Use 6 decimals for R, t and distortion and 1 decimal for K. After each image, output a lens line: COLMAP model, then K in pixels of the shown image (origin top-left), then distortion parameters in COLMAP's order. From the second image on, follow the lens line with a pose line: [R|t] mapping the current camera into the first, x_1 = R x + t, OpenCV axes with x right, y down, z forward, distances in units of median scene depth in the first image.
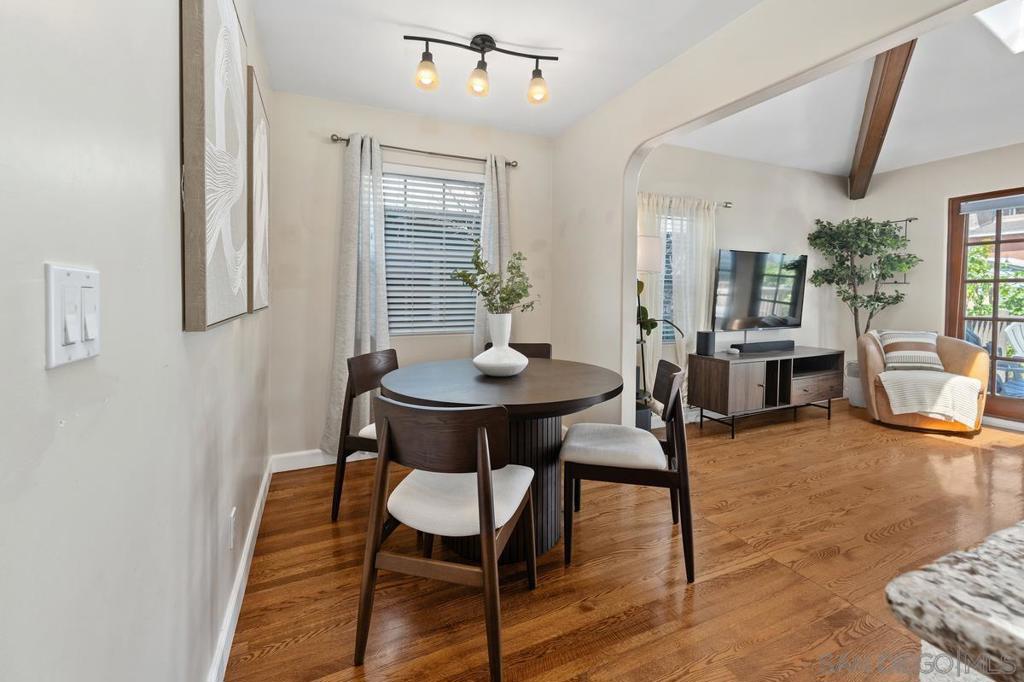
lens RADIAL K [[423.0, 0, 505.7], [0, 423.0, 313.2], [0, 0, 1]] dist [0.000824, -0.000615]
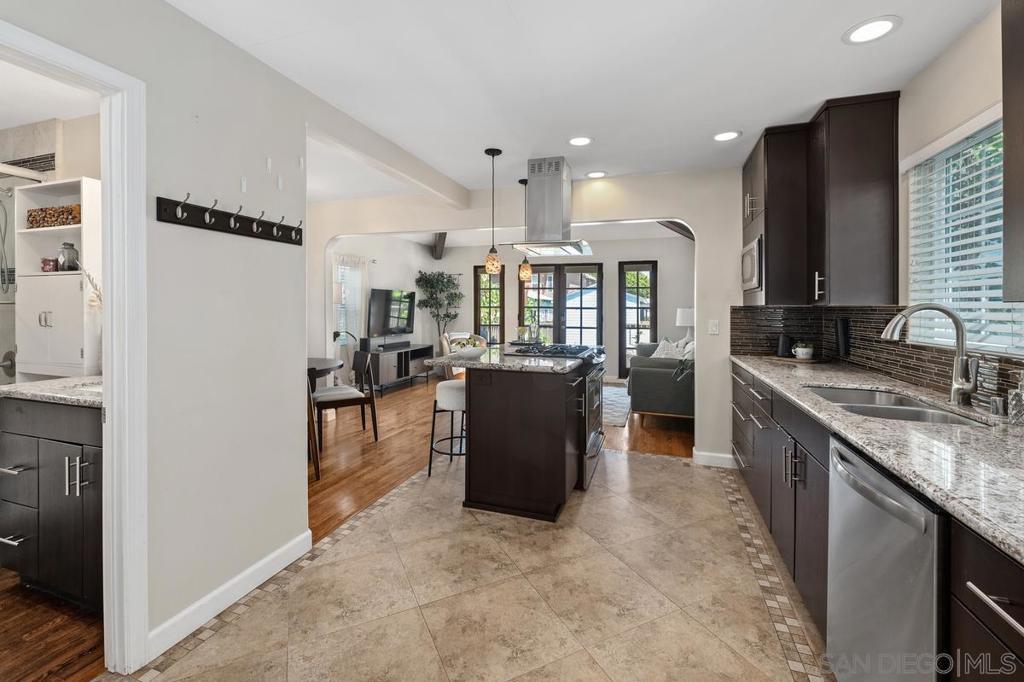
lens RADIAL K [[430.1, 0, 516.4], [0, 430.1, 305.0], [0, 0, 1]] dist [-0.002923, 0.000000]
pose [[0.661895, 0.005248, 0.749578, -0.371368], [0.030803, 0.998940, -0.034193, -0.008815], [-0.748964, 0.045722, 0.661032, -0.526828]]
